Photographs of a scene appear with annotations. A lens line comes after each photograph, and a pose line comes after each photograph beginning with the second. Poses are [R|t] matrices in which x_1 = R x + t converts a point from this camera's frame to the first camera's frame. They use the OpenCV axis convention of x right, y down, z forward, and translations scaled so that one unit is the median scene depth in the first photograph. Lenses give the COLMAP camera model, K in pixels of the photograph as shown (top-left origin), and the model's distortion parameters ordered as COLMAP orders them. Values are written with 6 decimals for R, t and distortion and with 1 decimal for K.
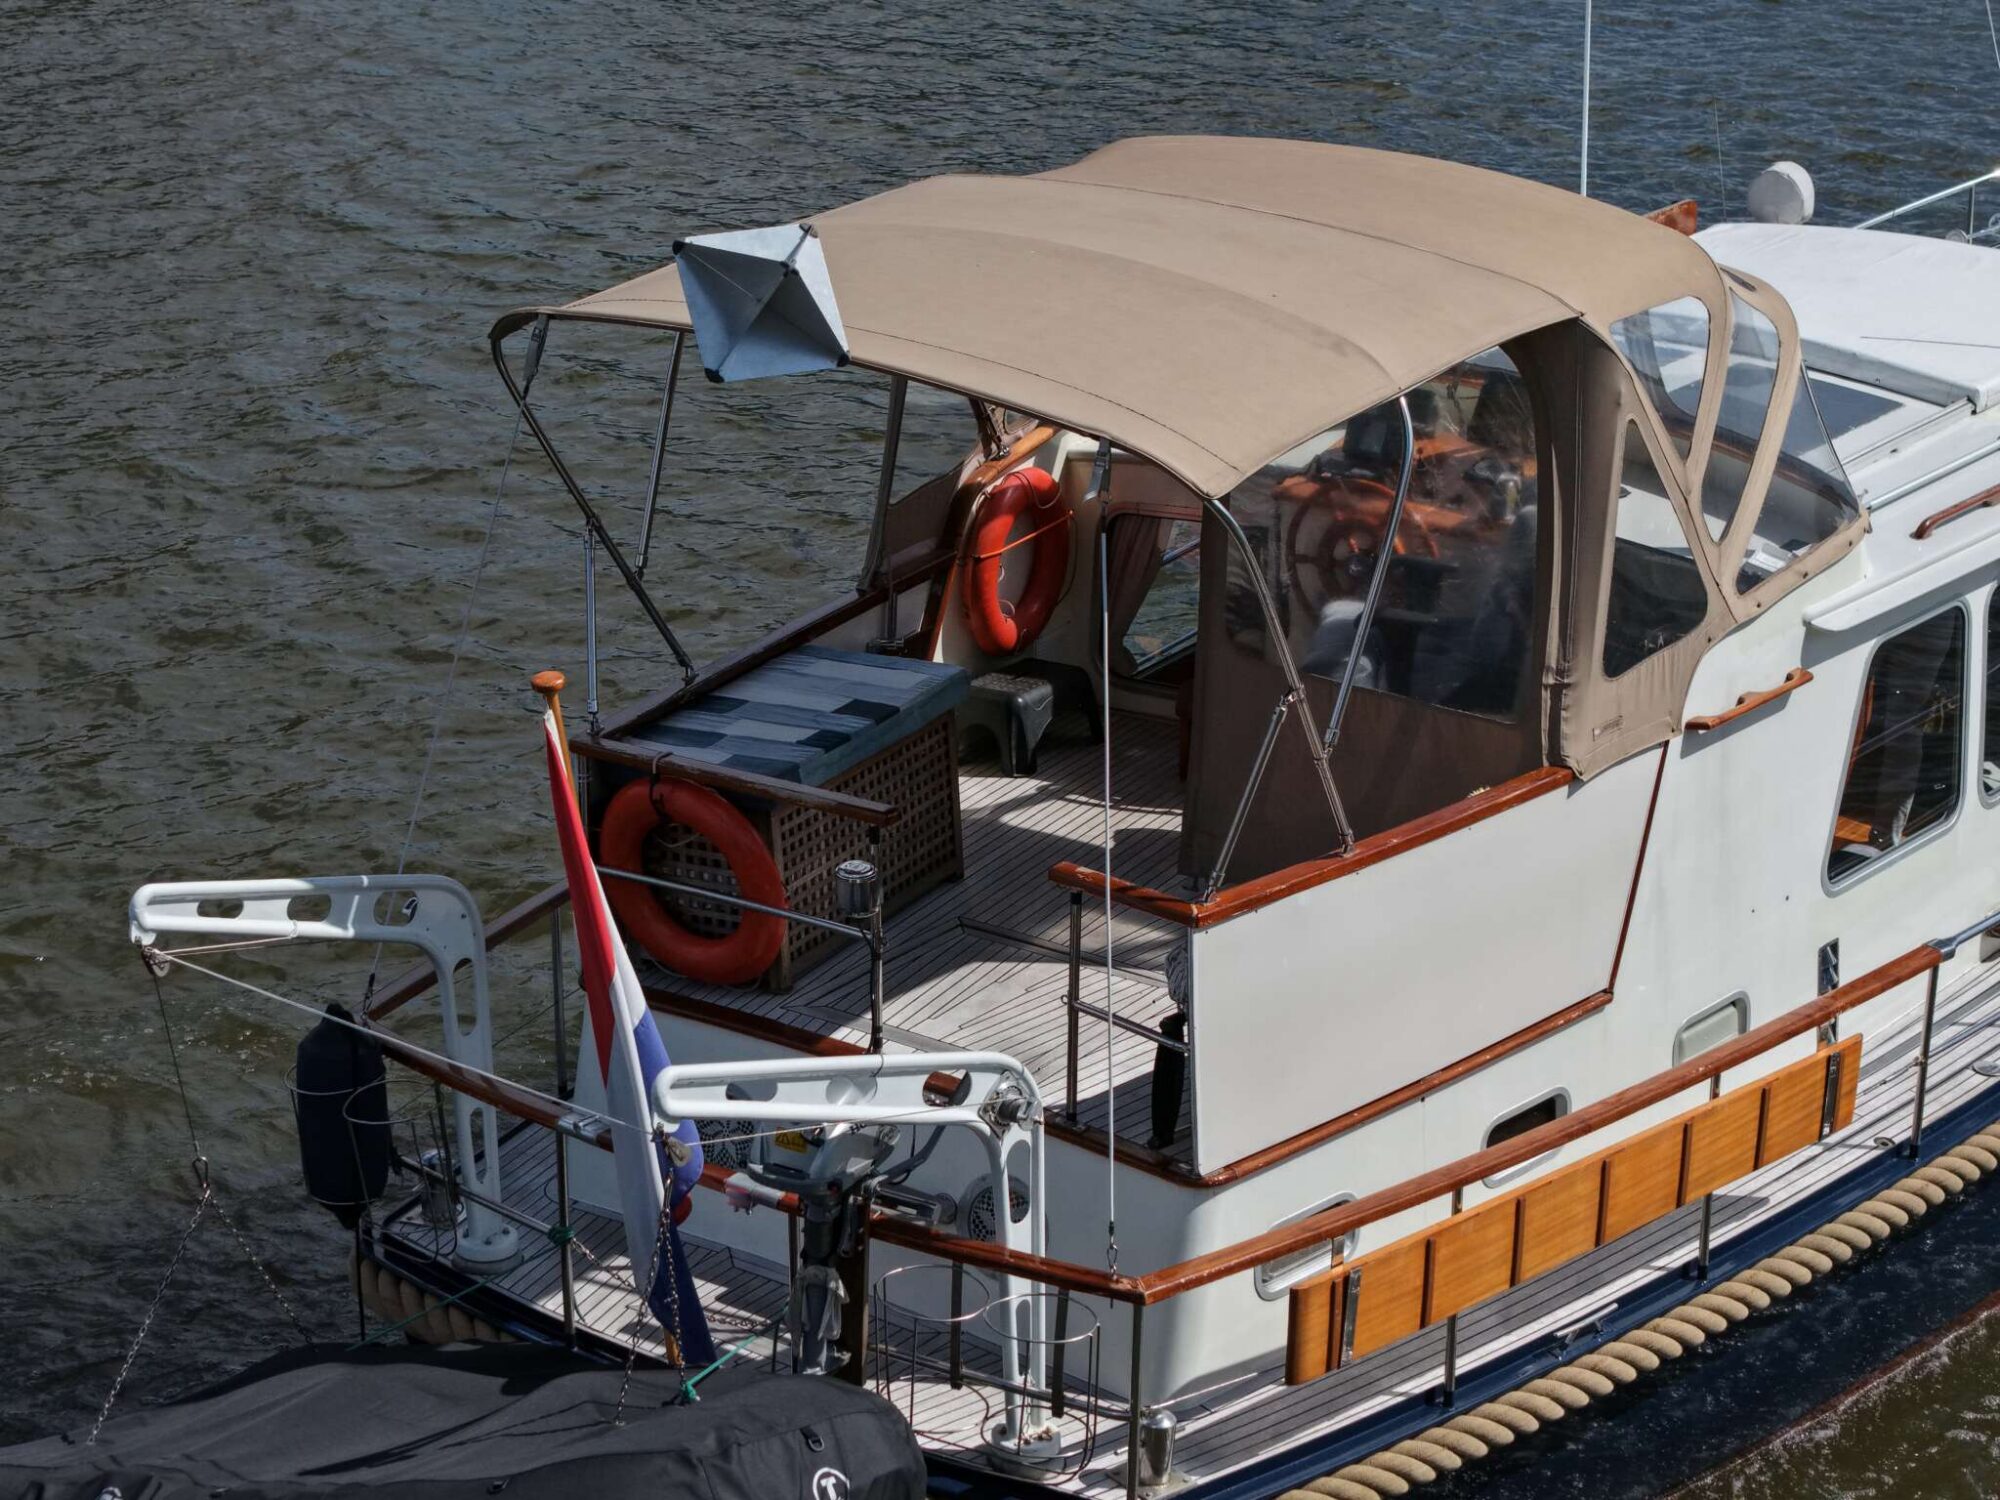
lens RADIAL K [[4171.1, 0, 1000.0], [0, 4171.1, 750.0], [0, 0, 1]] dist [-0.187517, 0.349735]
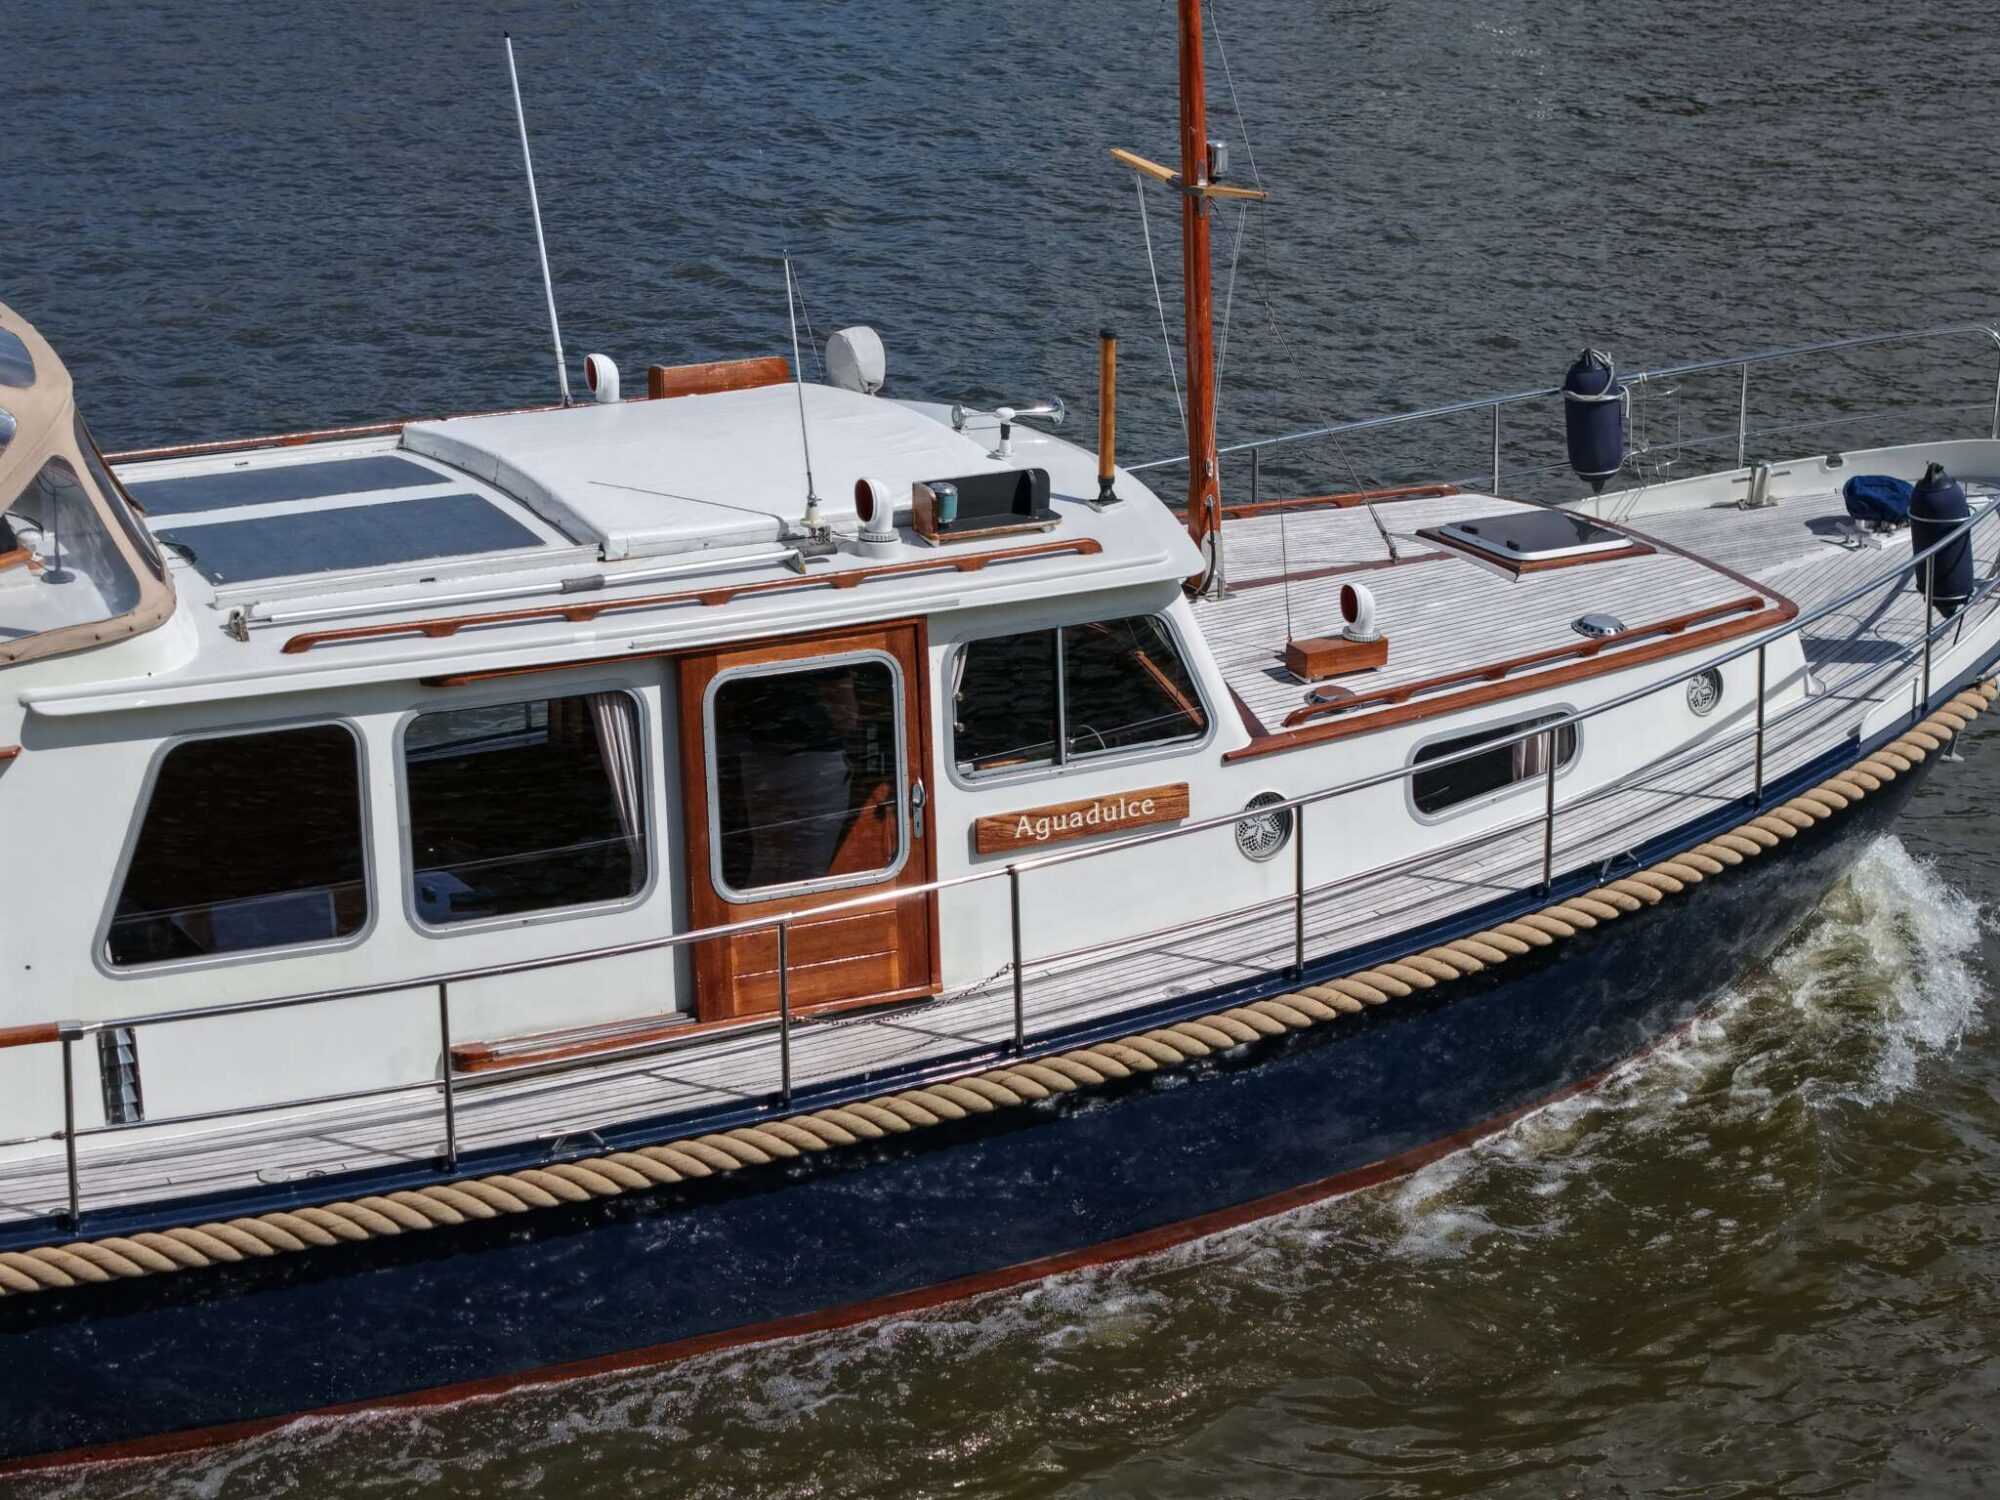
lens RADIAL K [[4171.1, 0, 1000.0], [0, 4171.1, 750.0], [0, 0, 1]] dist [-0.187517, 0.349735]
pose [[0.919319, 0.123506, -0.373630, 0.837810], [-0.144176, 0.989162, -0.027771, -0.026744], [0.366151, 0.079399, 0.927162, 0.131033]]
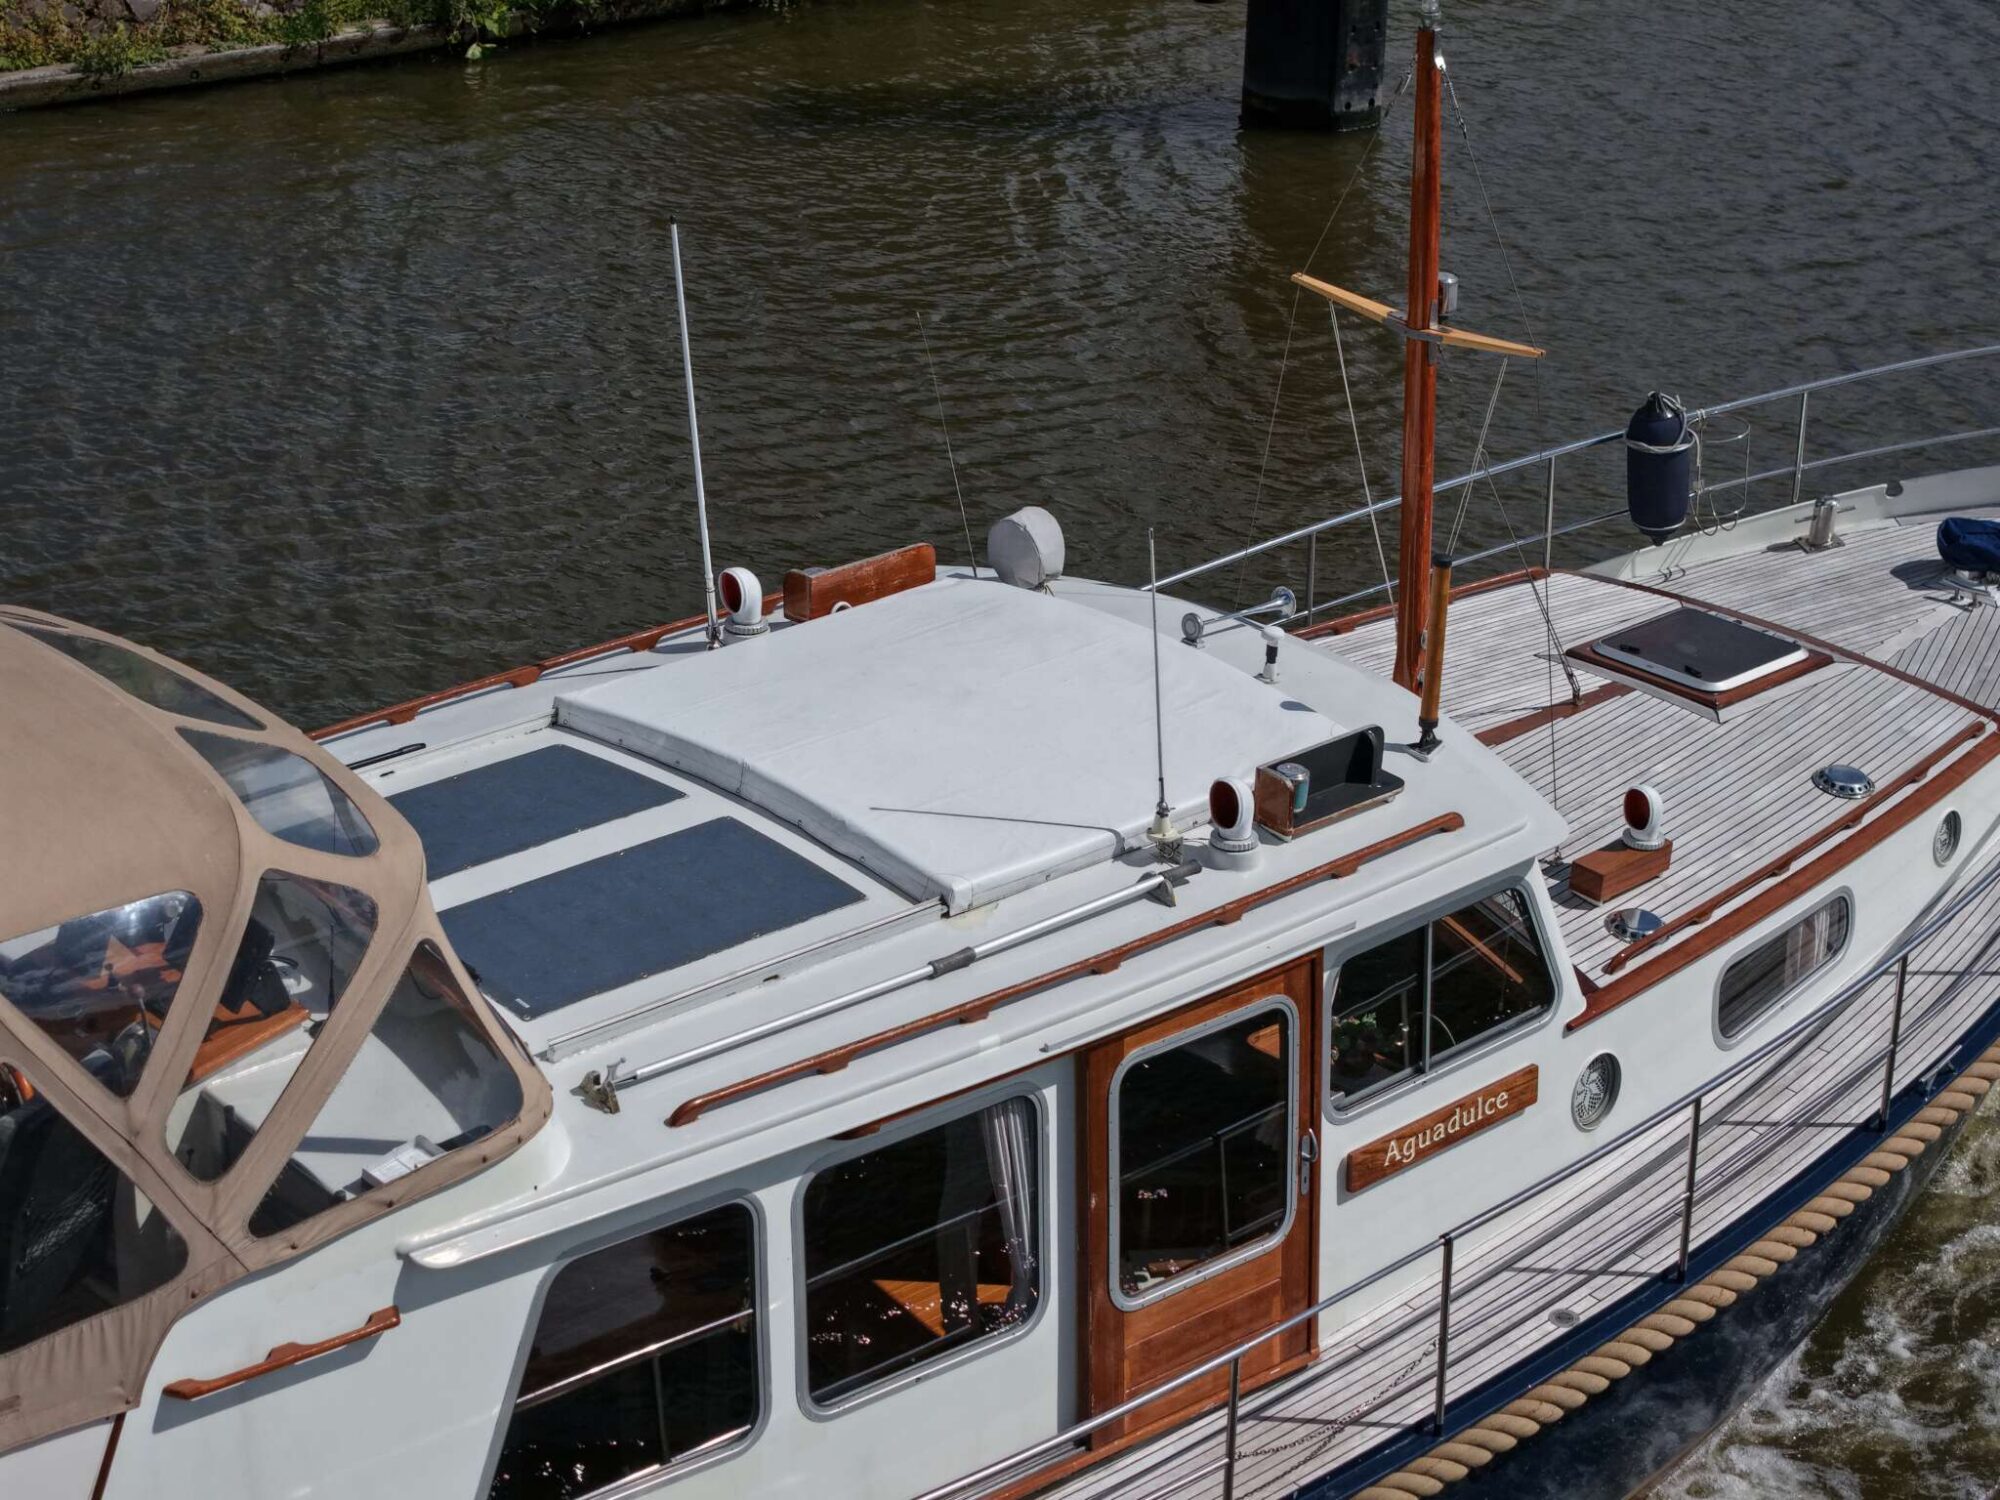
lens RADIAL K [[4171.1, 0, 1000.0], [0, 4171.1, 750.0], [0, 0, 1]] dist [-0.187517, 0.349735]
pose [[0.983014, 0.086335, -0.161958, 0.450253], [-0.079035, 0.995566, 0.051004, -0.187962], [0.165643, -0.037337, 0.985479, 0.221389]]
